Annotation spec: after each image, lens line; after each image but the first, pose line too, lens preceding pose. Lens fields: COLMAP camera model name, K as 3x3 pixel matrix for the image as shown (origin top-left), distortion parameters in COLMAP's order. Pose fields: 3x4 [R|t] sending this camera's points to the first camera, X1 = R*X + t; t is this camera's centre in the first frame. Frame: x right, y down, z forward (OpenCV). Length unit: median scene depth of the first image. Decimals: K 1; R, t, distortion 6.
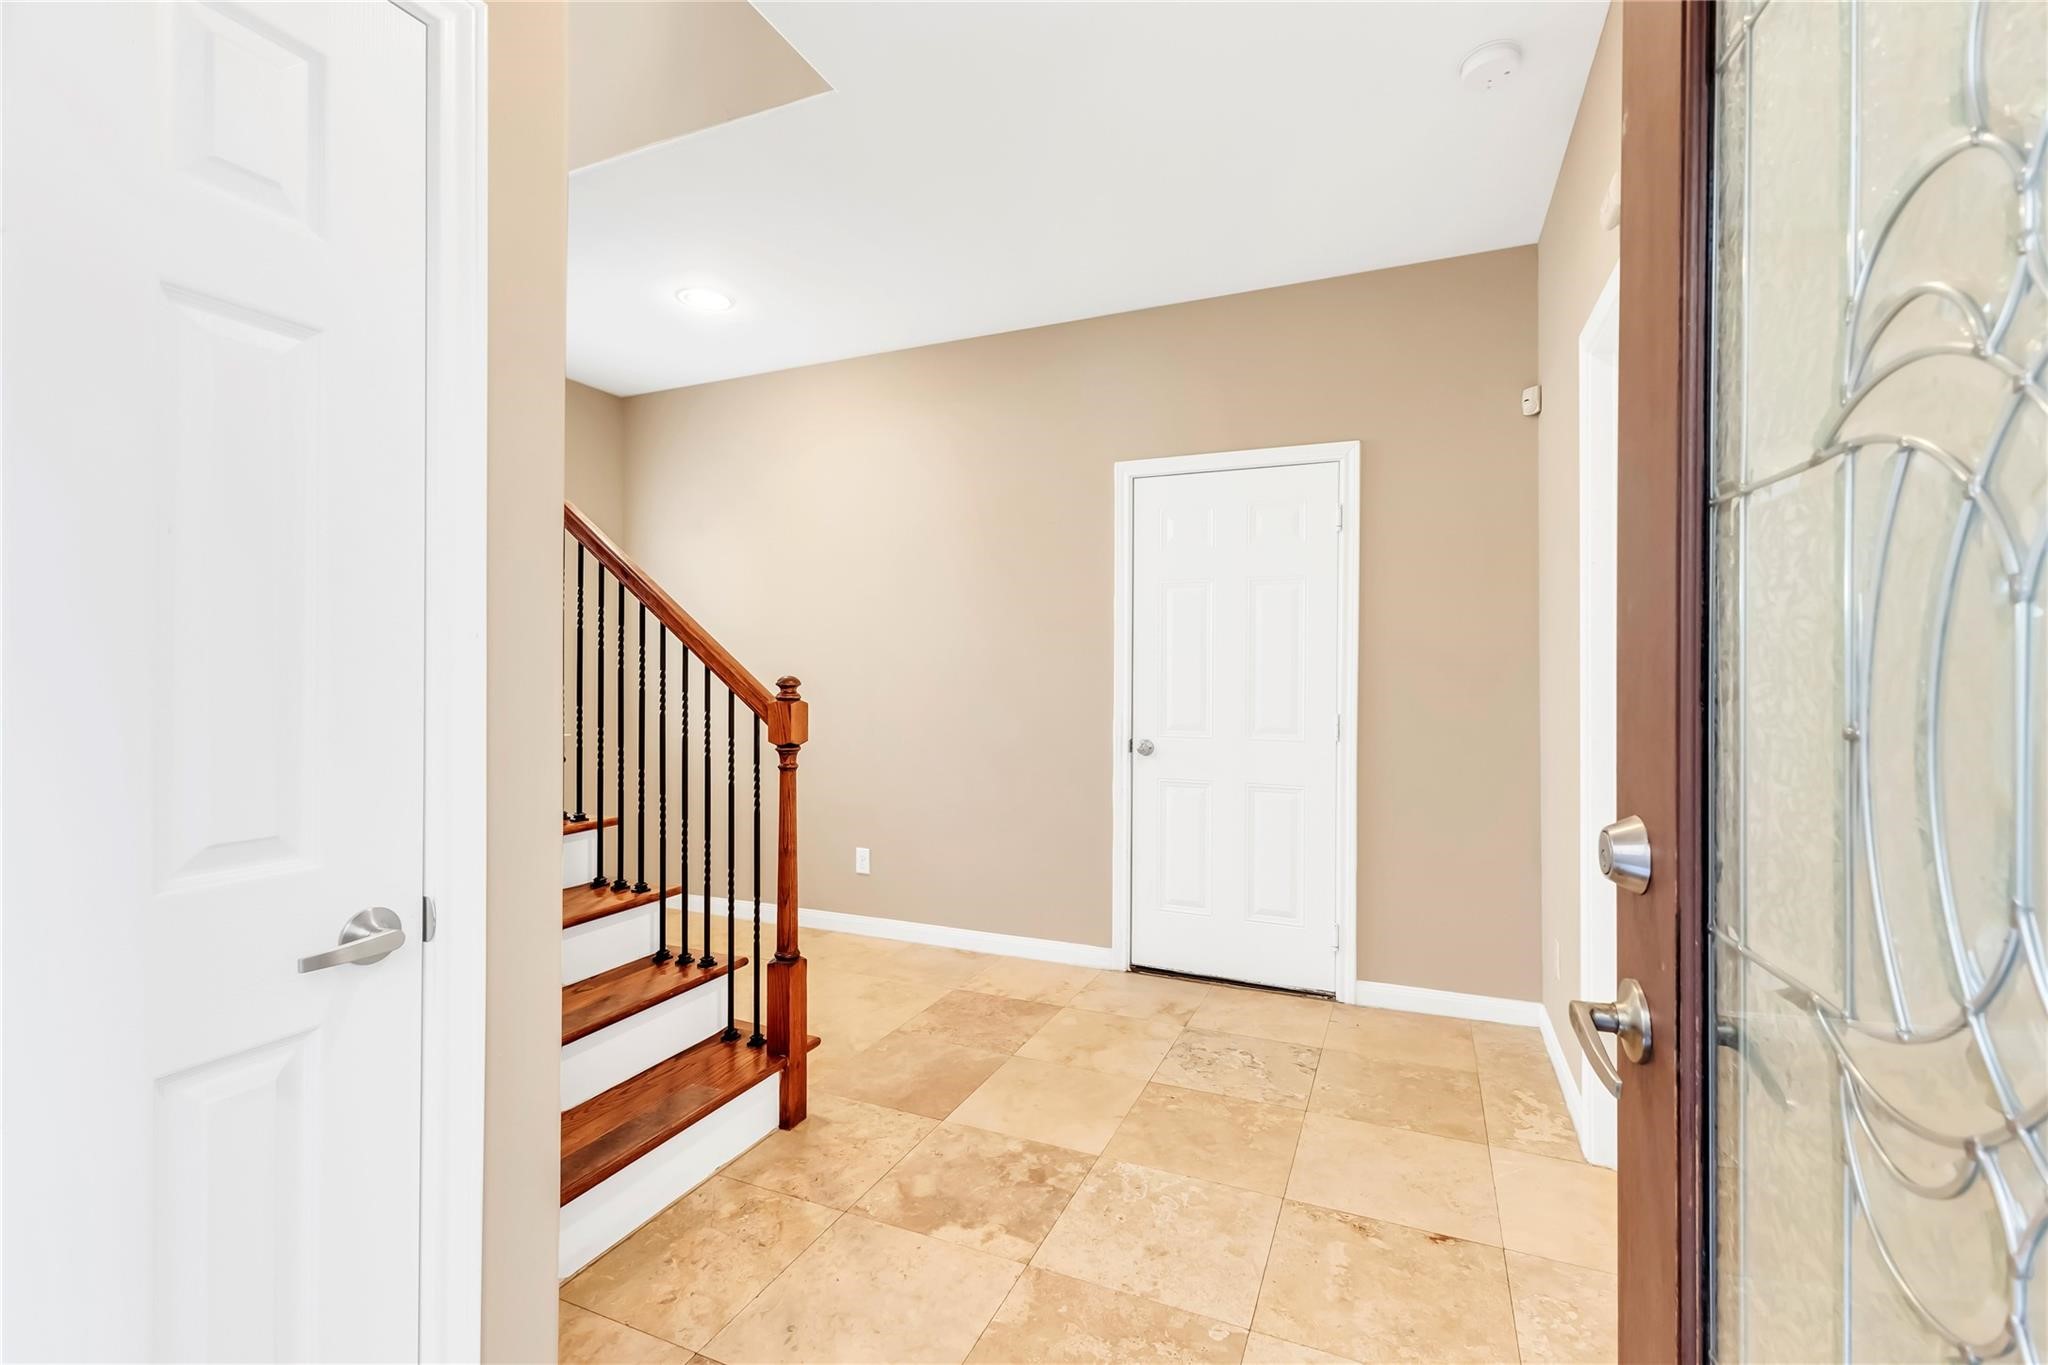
lens RADIAL K [[879.6, 0, 1020.3], [0, 879.6, 676.1], [0, 0, 1]] dist [0.020209, 0.000000]
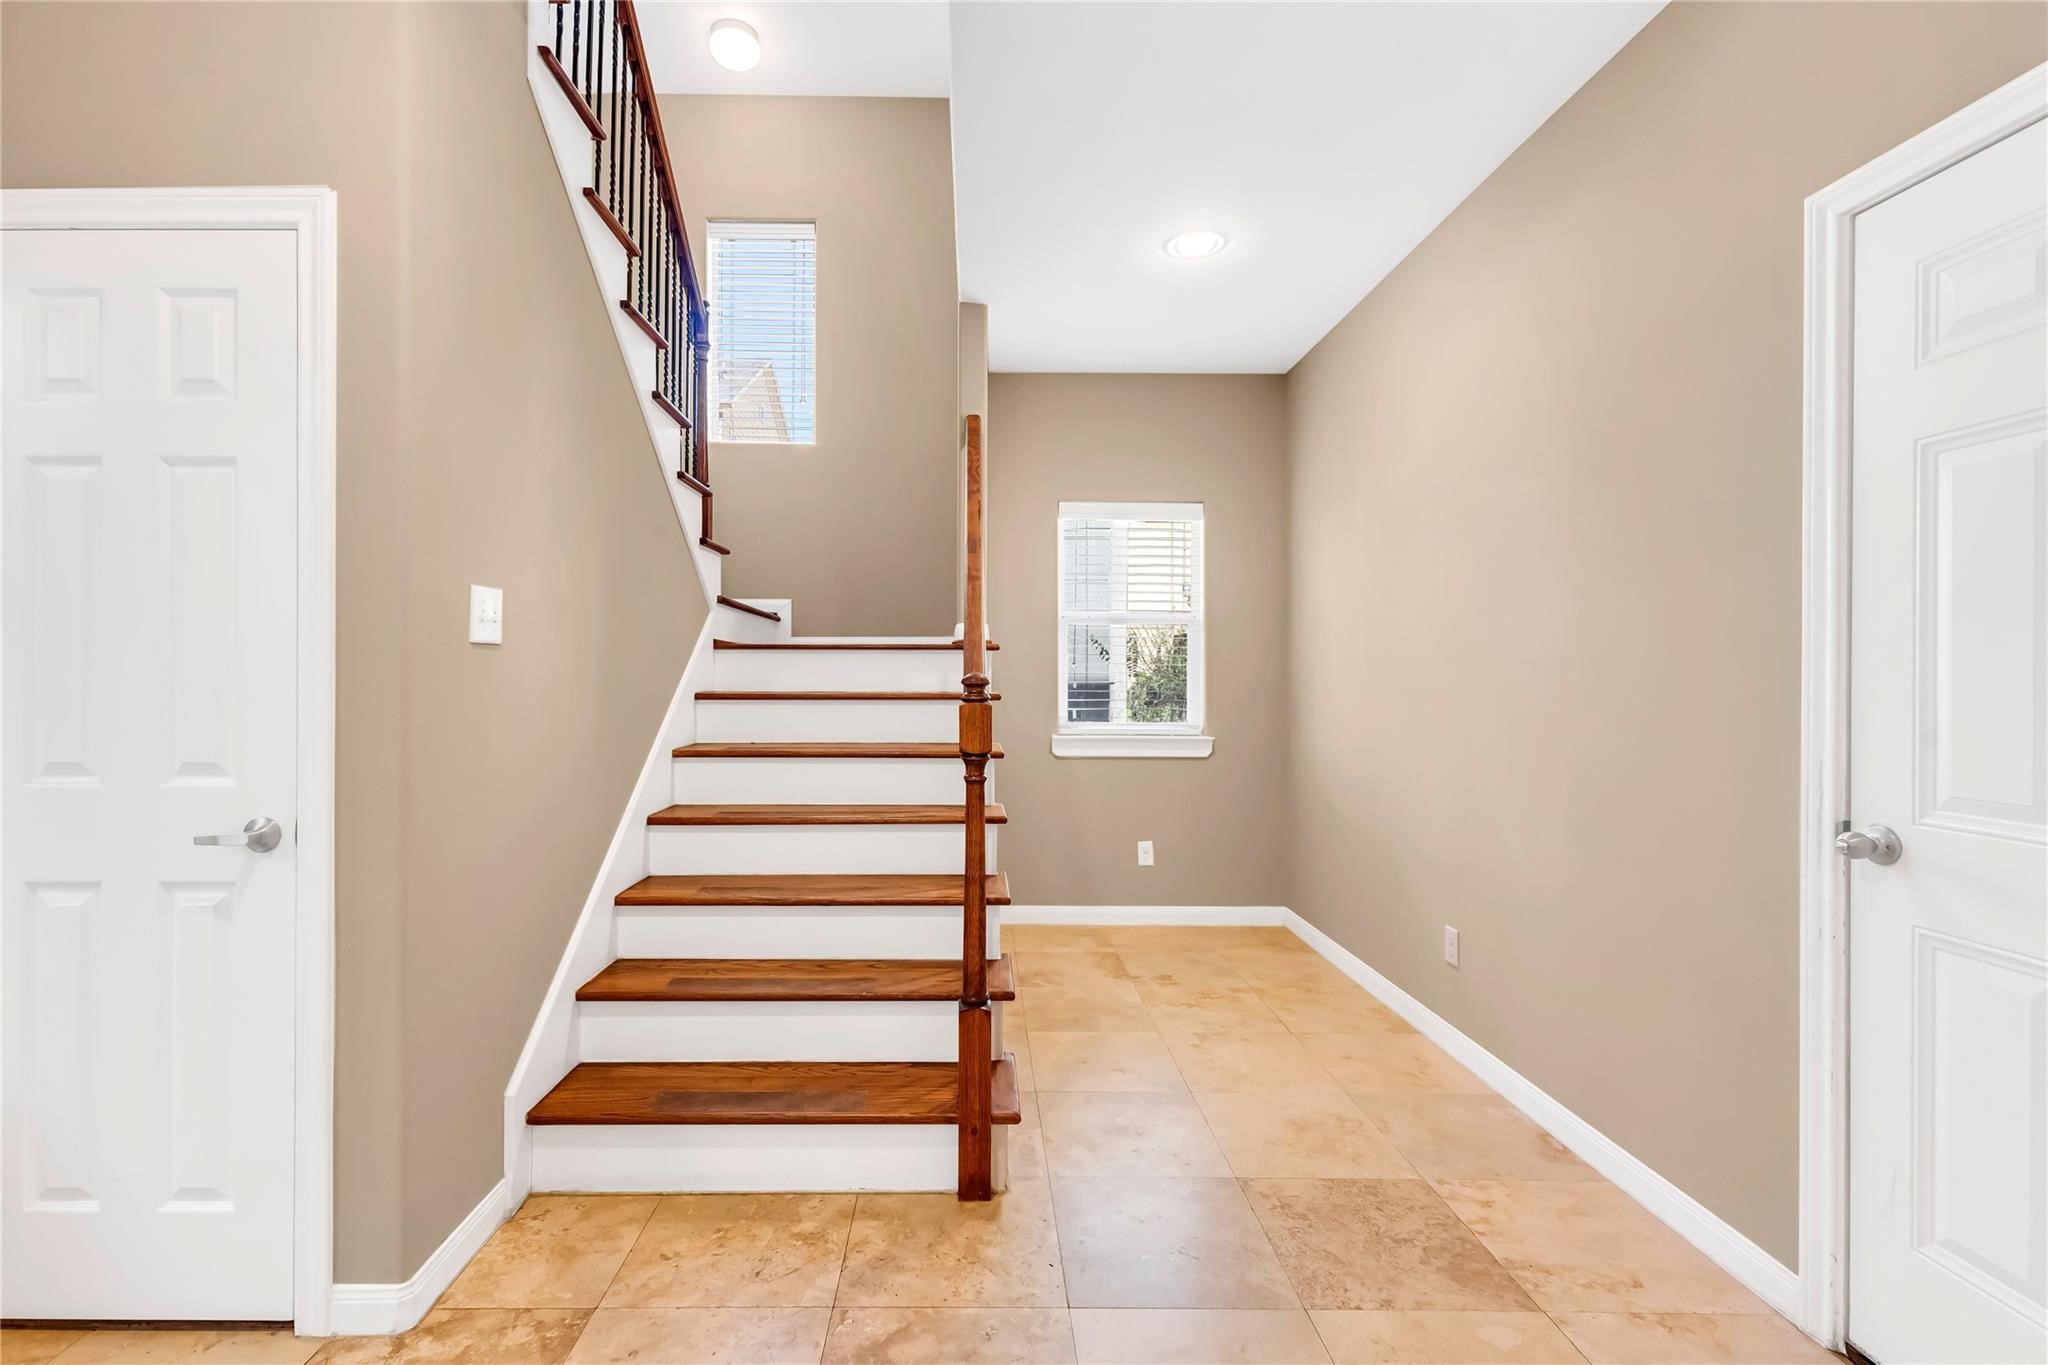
lens RADIAL K [[894.7, 0, 1016.0], [0, 894.7, 683.4], [0, 0, 1]] dist [0.011535, -0.000113]
pose [[0.414675, -0.000176, -0.909970, 0.547725], [-0.003615, 0.999992, -0.001841, 0.009928], [0.909962, 0.004053, 0.414671, 0.671567]]
